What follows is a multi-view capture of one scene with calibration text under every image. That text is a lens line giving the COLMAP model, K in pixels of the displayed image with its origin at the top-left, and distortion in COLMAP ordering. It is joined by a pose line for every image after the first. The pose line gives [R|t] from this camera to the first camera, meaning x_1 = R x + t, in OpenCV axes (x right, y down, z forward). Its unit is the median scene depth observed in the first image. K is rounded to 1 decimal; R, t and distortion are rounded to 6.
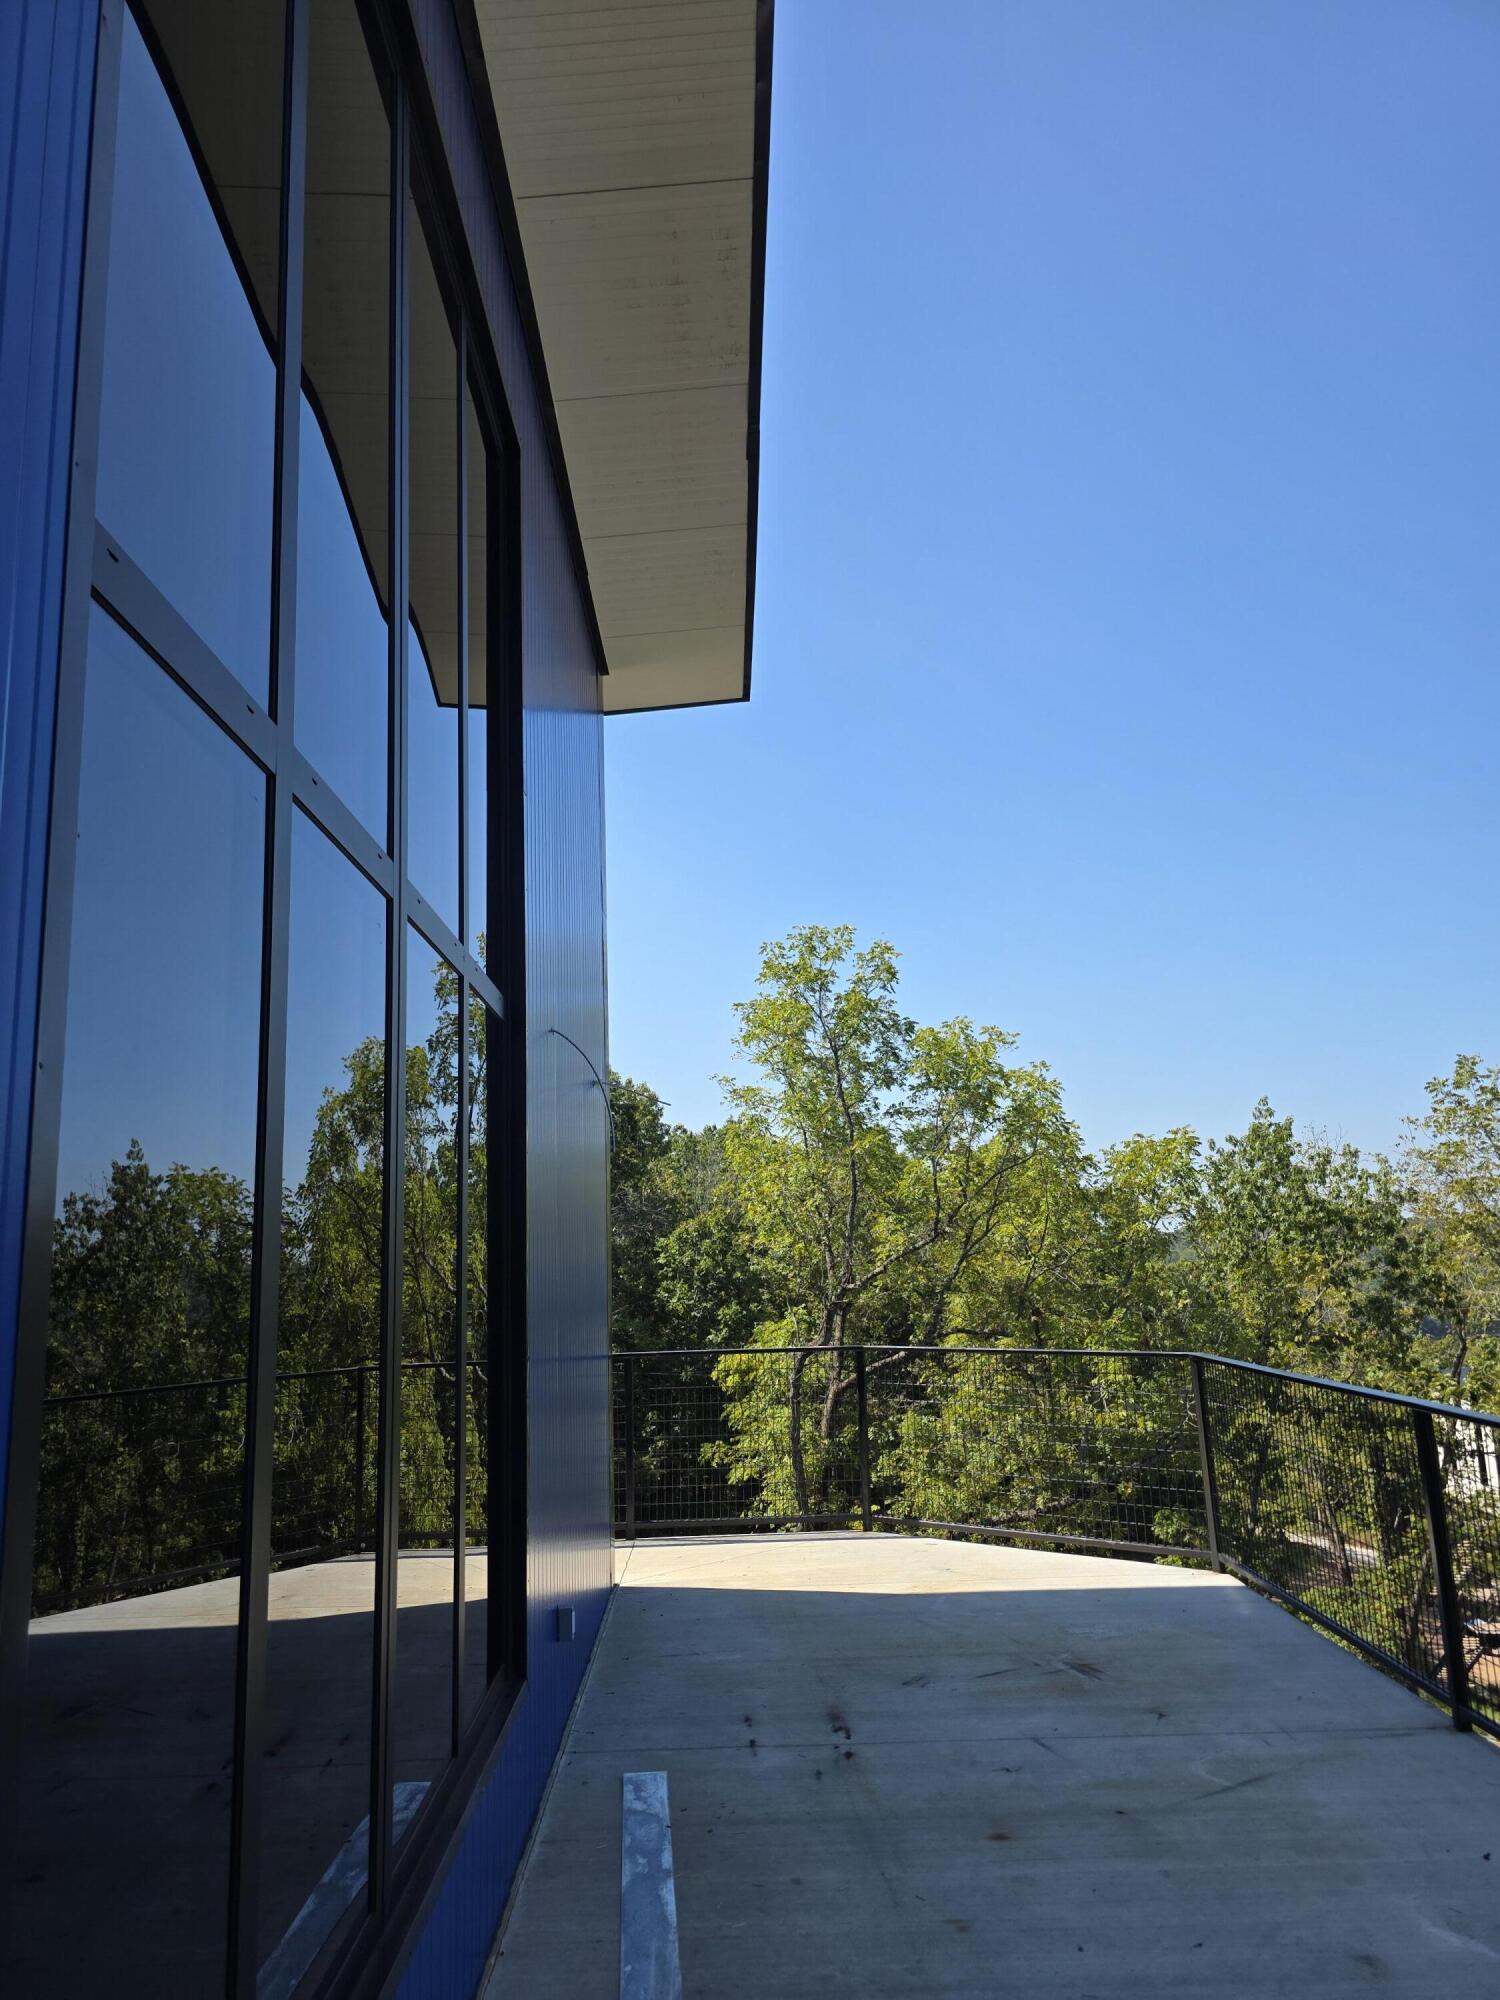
lens RADIAL K [[1354.4, 0, 749.9], [0, 1354.4, 963.4], [0, 0, 1]] dist [0.056433, -0.057623]
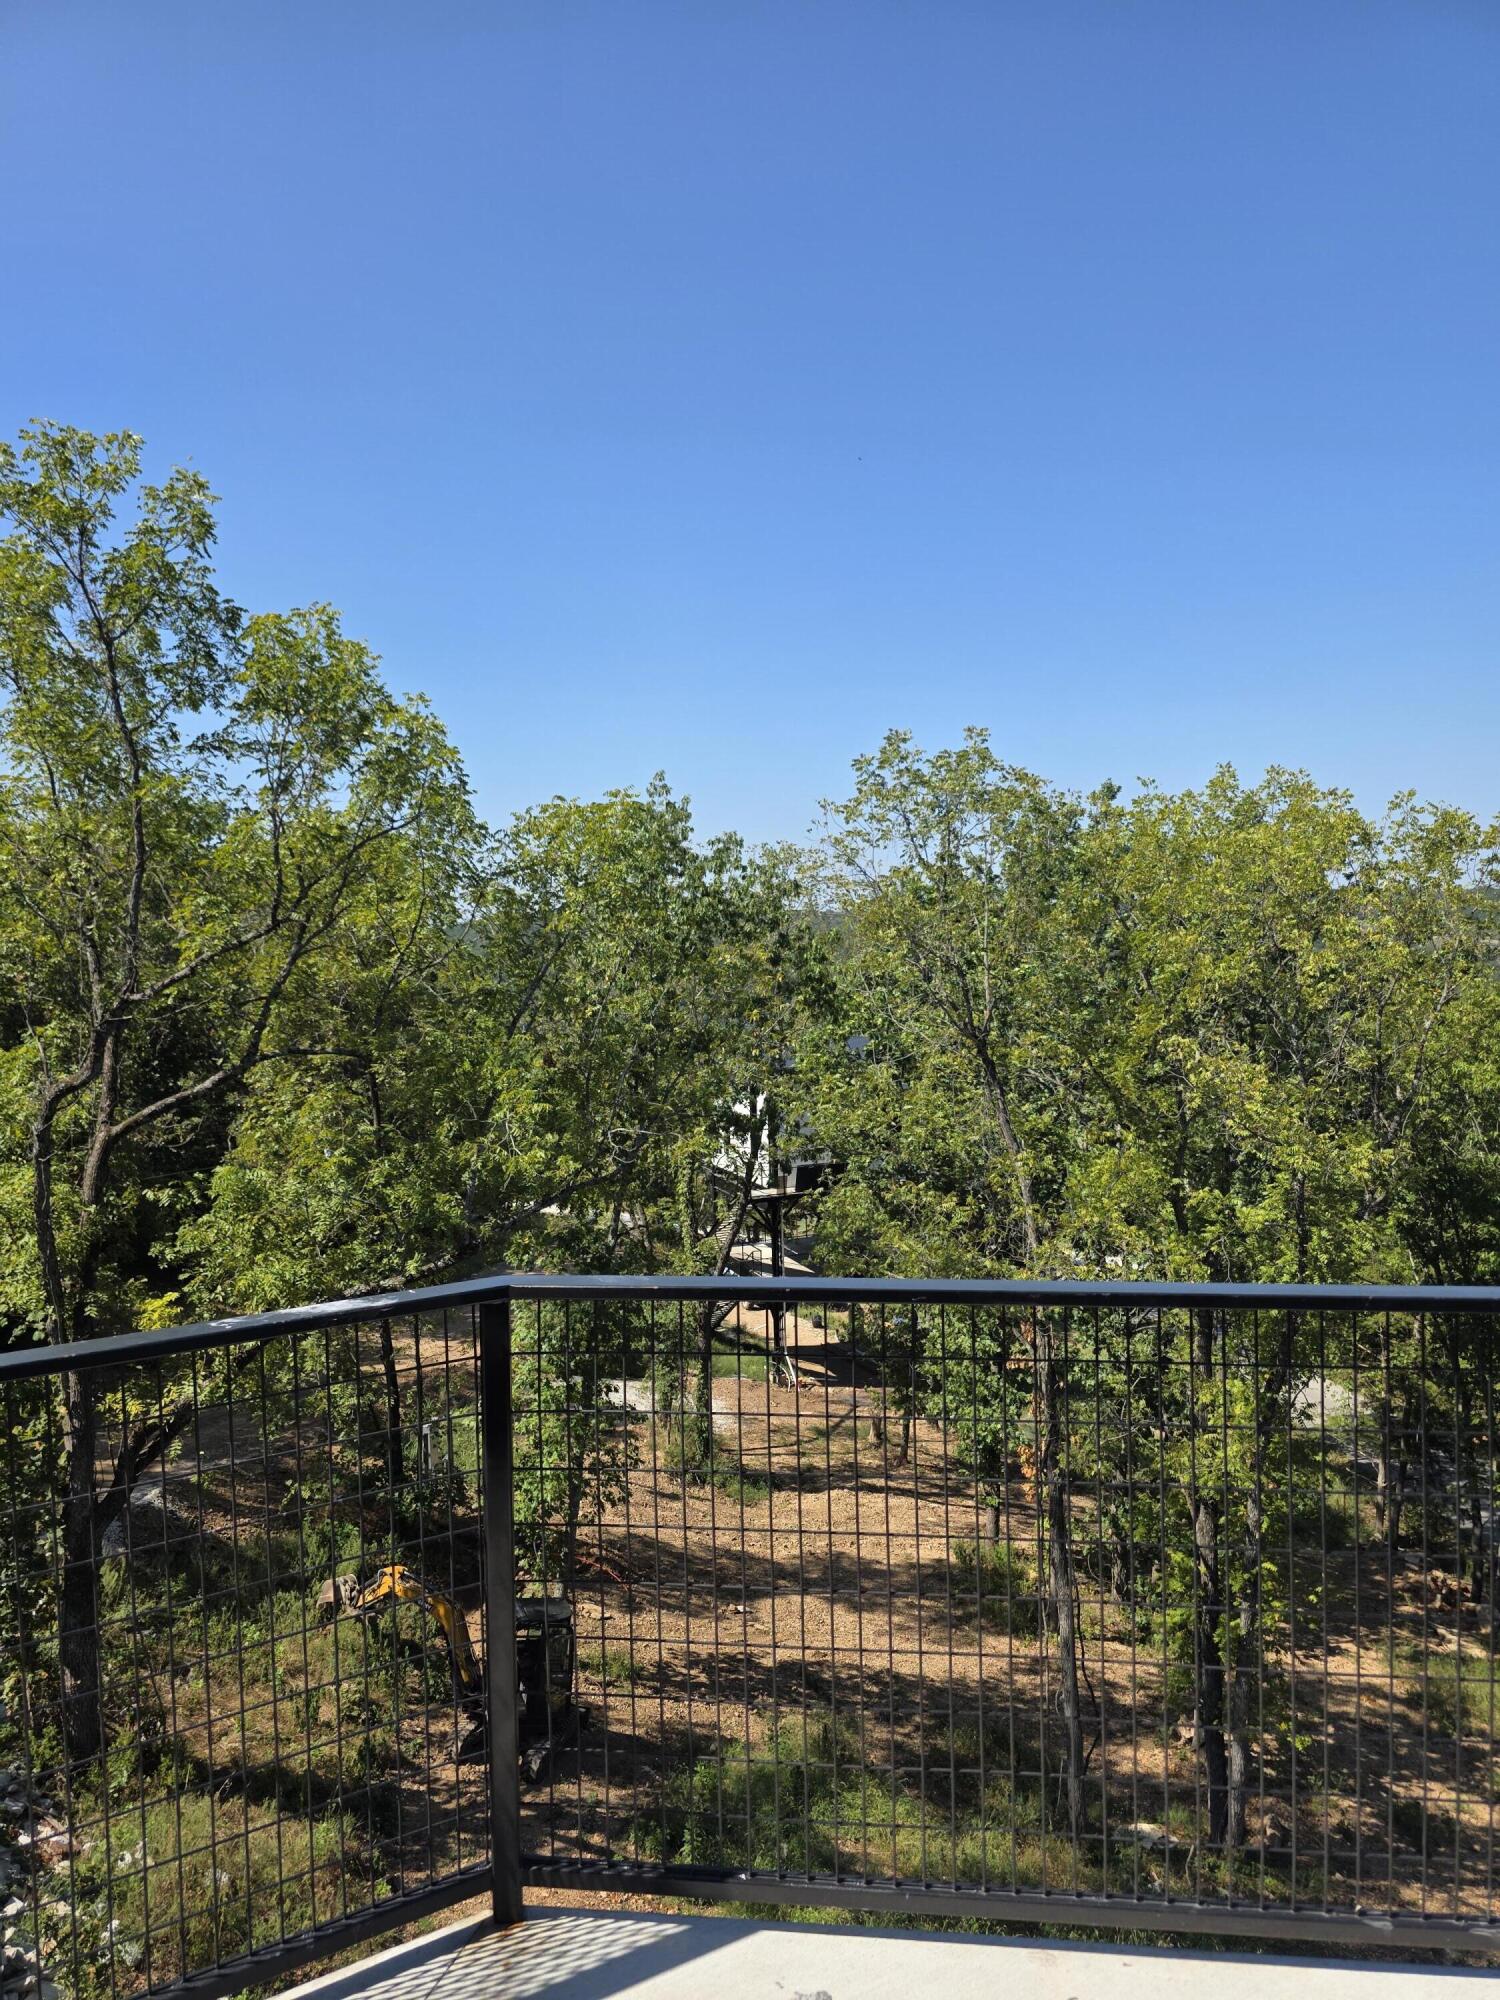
lens RADIAL K [[1354.4, 0, 745.9], [0, 1354.4, 1016.6], [0, 0, 1]] dist [0.056433, -0.057623]
pose [[0.865526, -0.020346, 0.500450, -0.003593], [-0.107801, 0.968190, 0.225804, 0.057890], [-0.489125, -0.249388, 0.835800, 0.267392]]
